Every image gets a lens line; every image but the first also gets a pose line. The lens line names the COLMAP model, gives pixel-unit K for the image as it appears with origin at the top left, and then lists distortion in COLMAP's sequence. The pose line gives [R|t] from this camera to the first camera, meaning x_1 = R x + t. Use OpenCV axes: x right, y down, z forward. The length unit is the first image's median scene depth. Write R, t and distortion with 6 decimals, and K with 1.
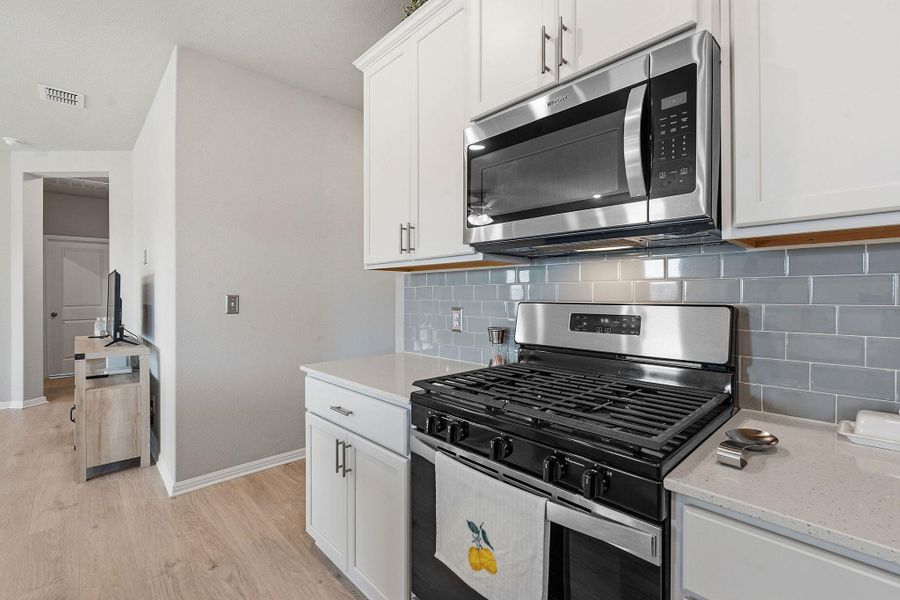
lens RADIAL K [[397.5, 0, 444.4], [0, 397.5, 294.2], [0, 0, 1]] dist [0.000014, 0.000256]
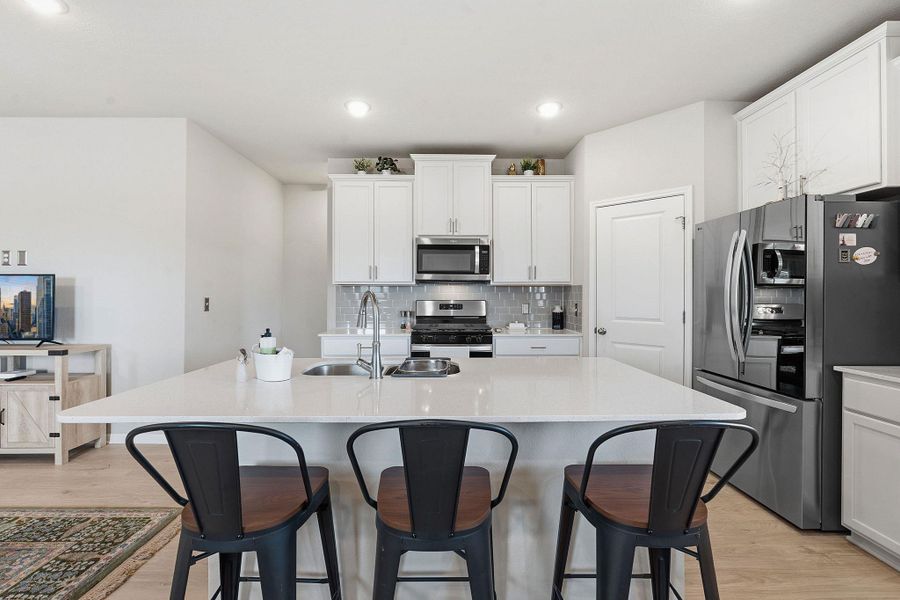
lens RADIAL K [[399.2, 0, 450.6], [0, 399.2, 292.2], [0, 0, 1]] dist [-0.007909, 0.000625]
pose [[0.671321, 0.006378, 0.741140, -1.856601], [-0.003202, 0.999979, -0.005705, -0.021148], [-0.741160, 0.001456, 0.671327, -1.047060]]
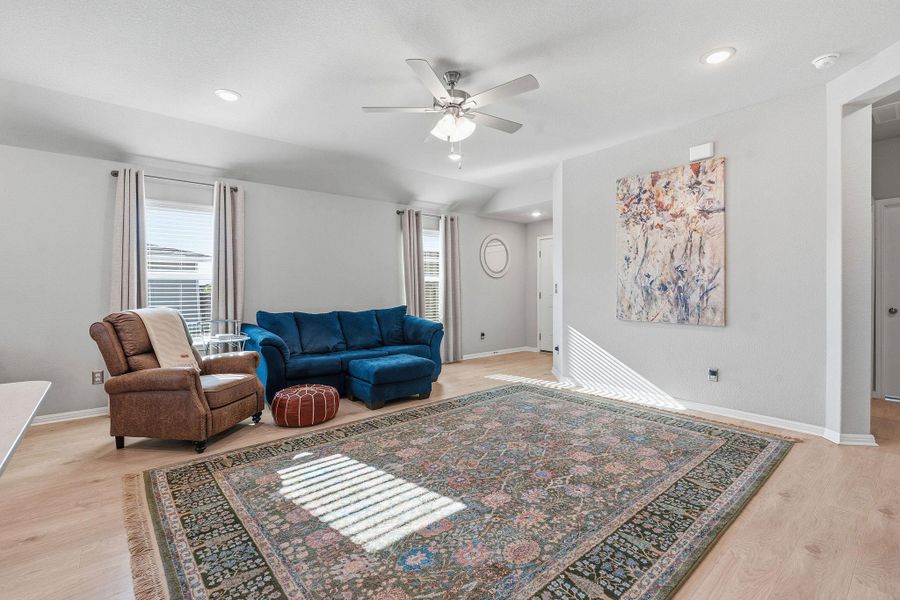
lens RADIAL K [[401.9, 0, 450.7], [0, 401.9, 293.5], [0, 0, 1]] dist [-0.008287, 0.000021]
pose [[-0.055448, 0.011524, -0.998395, -0.975367], [0.005590, 0.999921, 0.011232, 0.032469], [0.998446, -0.004959, -0.055509, 1.067796]]
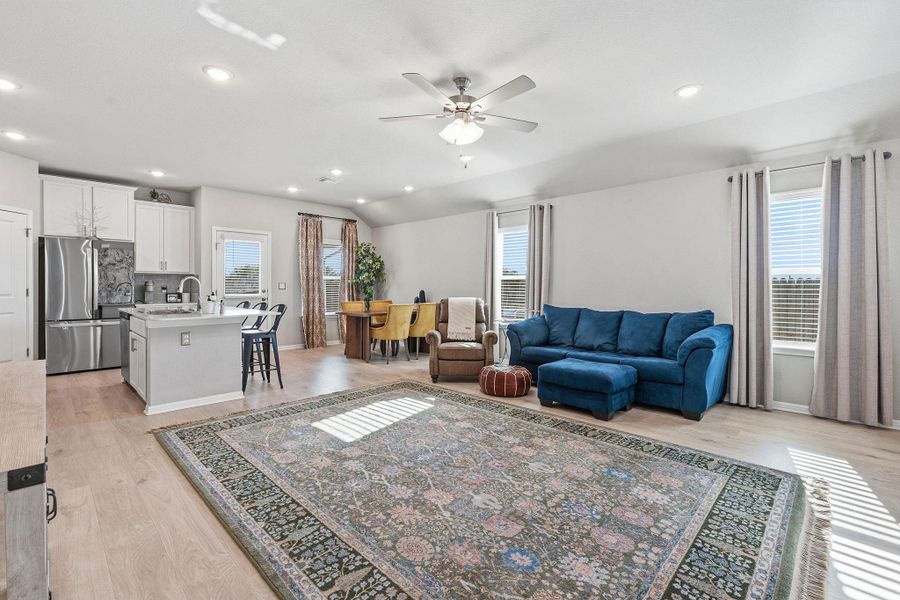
lens RADIAL K [[399.2, 0, 450.6], [0, 399.2, 292.2], [0, 0, 1]] dist [-0.007909, 0.000625]
pose [[-0.999012, -0.004094, -0.044262, -2.925023], [-0.004735, 0.999885, 0.014389, 0.030558], [0.044198, 0.014584, -0.998916, 3.137915]]
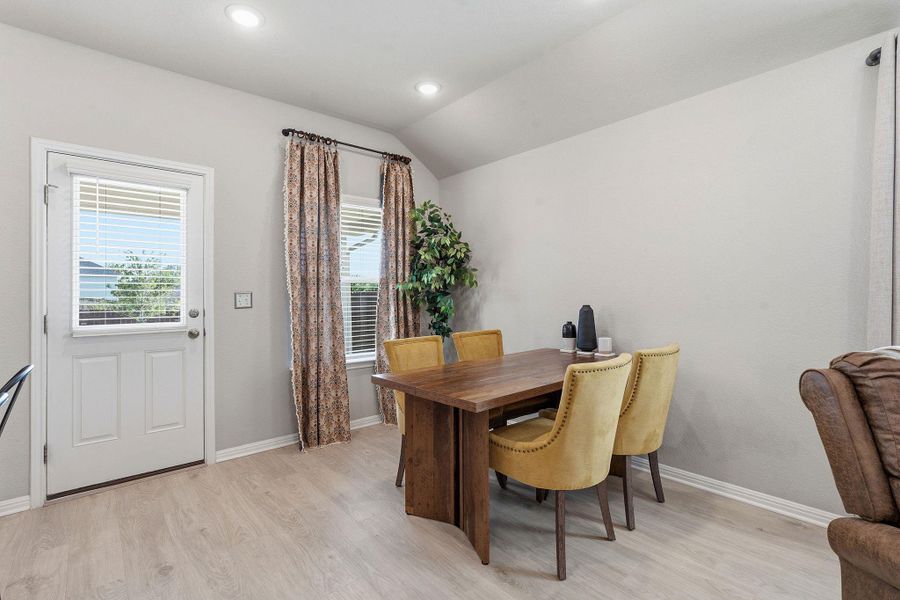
lens RADIAL K [[416.9, 0, 446.4], [0, 416.9, 289.3], [0, 0, 1]] dist [-0.002697, 0.000143]
pose [[-0.999067, 0.011997, 0.041493, -2.160669], [0.011468, 0.999850, -0.012943, 0.016735], [-0.041642, -0.012455, -0.999055, 0.089417]]
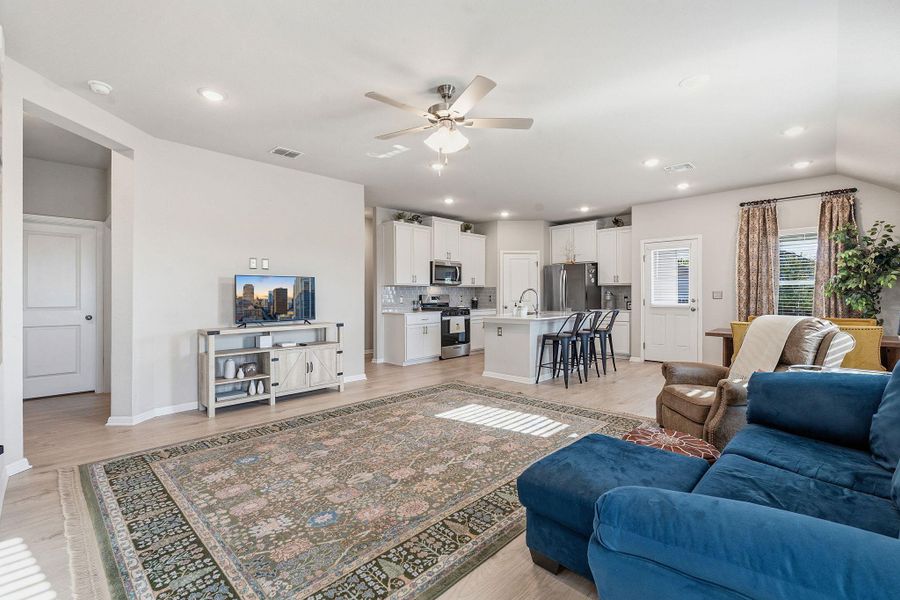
lens RADIAL K [[401.9, 0, 450.7], [0, 401.9, 293.5], [0, 0, 1]] dist [-0.008287, 0.000021]
pose [[-0.047129, 0.004130, 0.998880, -5.237266], [0.002088, 0.999990, -0.004036, 0.029768], [-0.998887, 0.001896, -0.047137, 1.043986]]
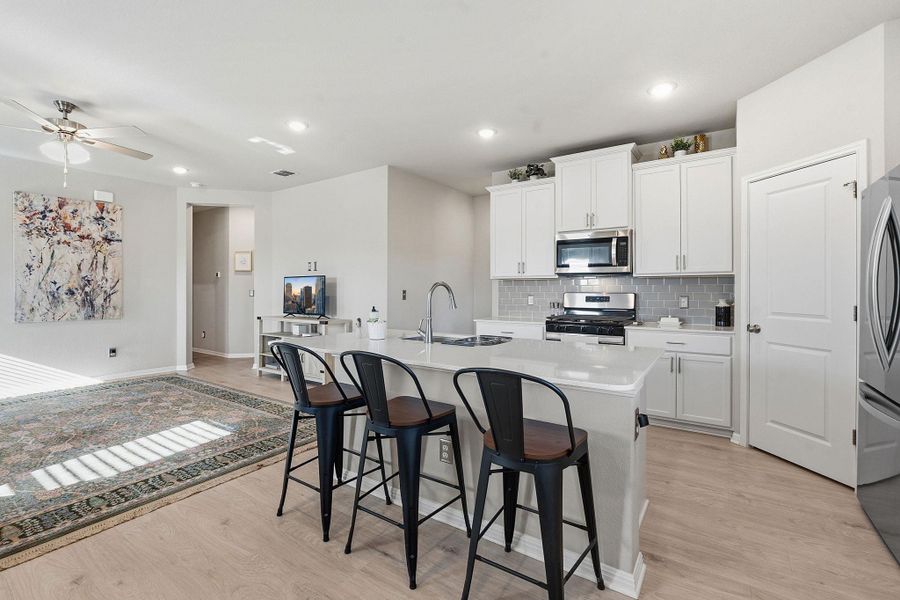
lens RADIAL K [[410.2, 0, 449.8], [0, 410.2, 289.9], [0, 0, 1]] dist [-0.005020, 0.000527]
pose [[0.975609, 0.001474, 0.219510, -1.412836], [-0.001517, 0.999999, 0.000030, 0.002447], [-0.219509, -0.000363, 0.975610, -1.847698]]
